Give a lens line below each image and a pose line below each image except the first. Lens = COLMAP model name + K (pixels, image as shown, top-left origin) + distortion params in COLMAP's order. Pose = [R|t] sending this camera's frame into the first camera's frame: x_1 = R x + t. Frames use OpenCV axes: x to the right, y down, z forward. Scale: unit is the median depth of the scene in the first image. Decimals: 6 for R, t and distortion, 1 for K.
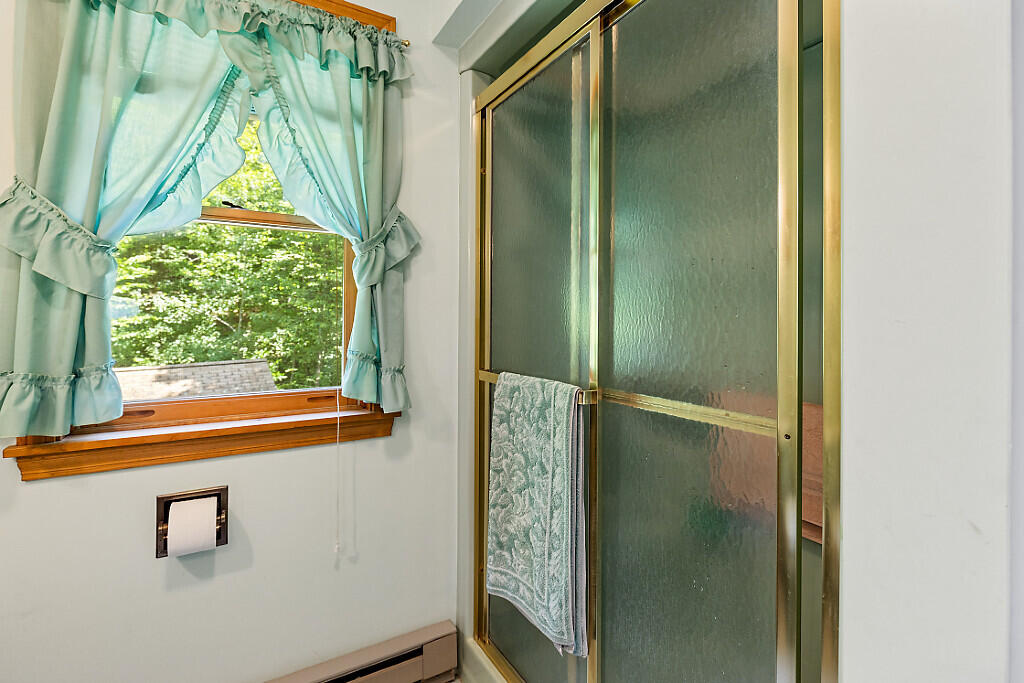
lens RADIAL K [[473.3, 0, 502.3], [0, 473.3, 322.6], [0, 0, 1]] dist [0.000214, 0.000845]
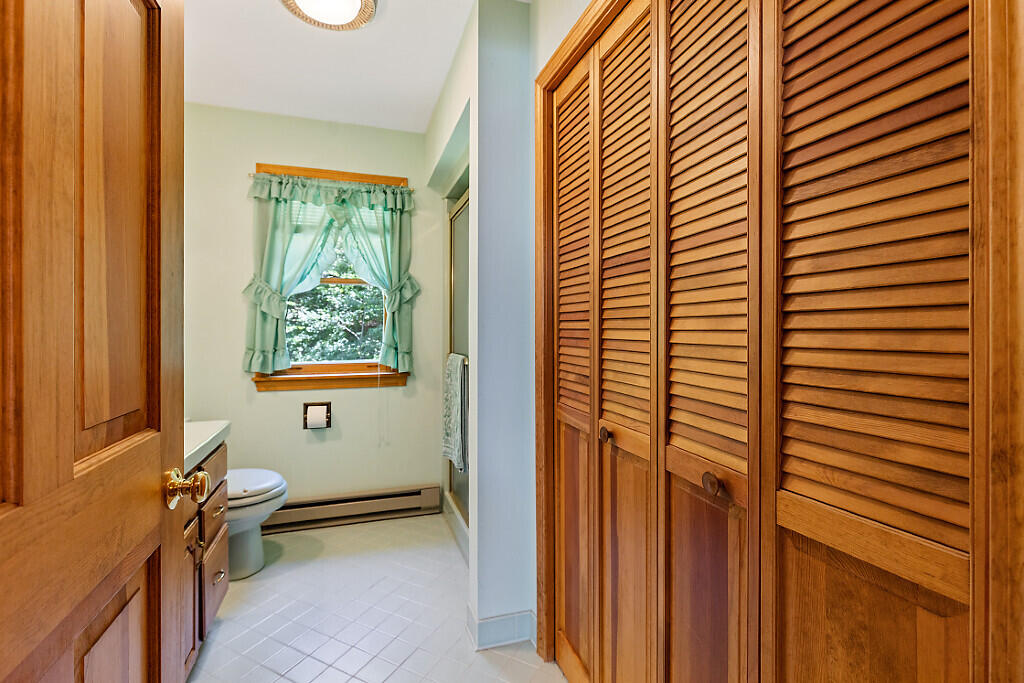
lens RADIAL K [[473.3, 0, 512.4], [0, 473.3, 334.4], [0, 0, 1]] dist [0.000214, 0.000845]
pose [[0.978040, -0.001188, -0.208414, 0.675276], [0.002589, 0.999976, 0.006449, 0.009583], [0.208402, -0.006847, 0.978019, -0.939433]]
